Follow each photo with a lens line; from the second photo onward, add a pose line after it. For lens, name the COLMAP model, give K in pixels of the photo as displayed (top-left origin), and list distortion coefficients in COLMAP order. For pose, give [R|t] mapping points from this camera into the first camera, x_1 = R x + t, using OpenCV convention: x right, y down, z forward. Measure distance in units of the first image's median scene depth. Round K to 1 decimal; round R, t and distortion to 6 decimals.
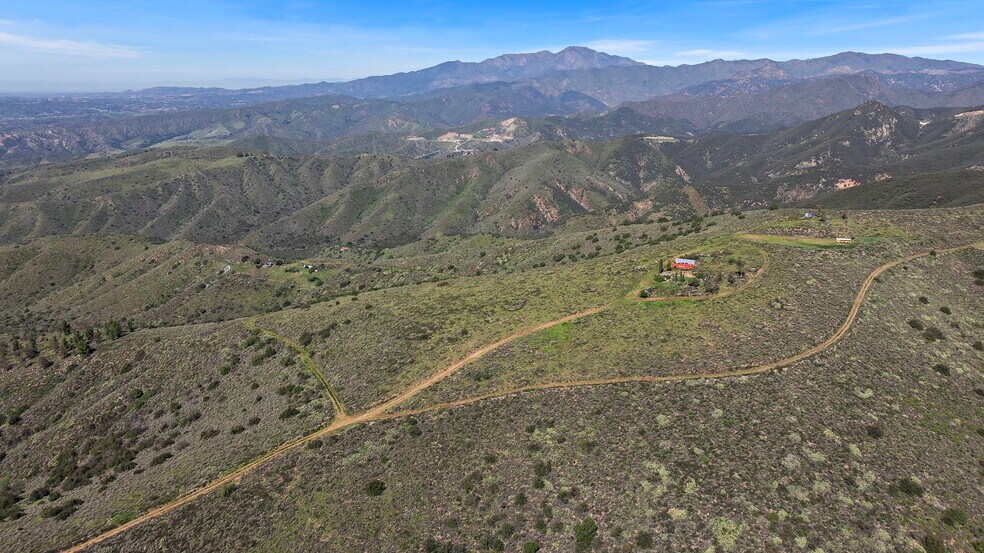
lens RADIAL K [[657.4, 0, 496.5], [0, 657.4, 277.0], [0, 0, 1]] dist [-0.018743, 0.002433]
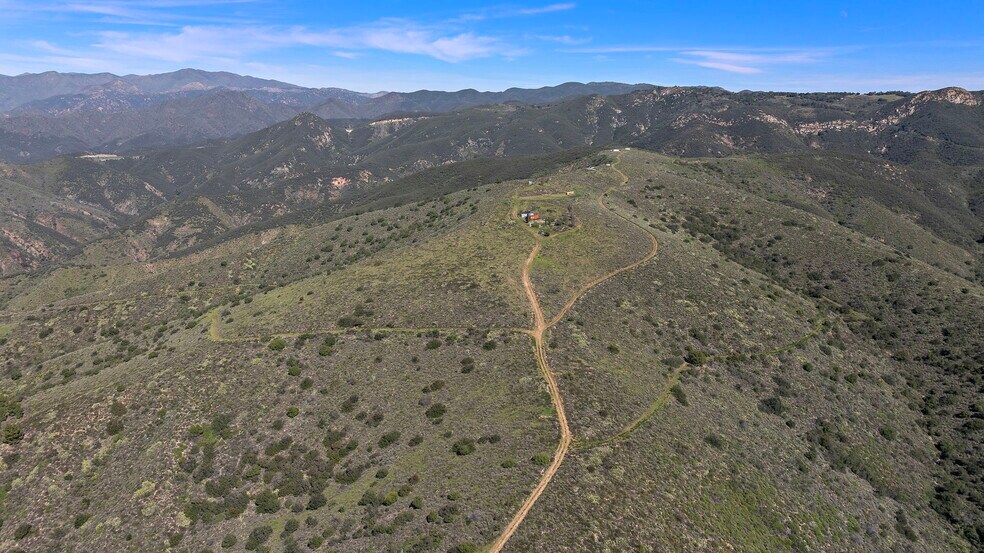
lens RADIAL K [[707.1, 0, 461.9], [0, 707.1, 276.8], [0, 0, 1]] dist [-0.121886, 0.112755]
pose [[0.625246, -0.170618, 0.761549, -0.231692], [0.198084, 0.978549, 0.056604, -0.001479], [-0.754871, 0.115459, 0.645630, 0.025073]]
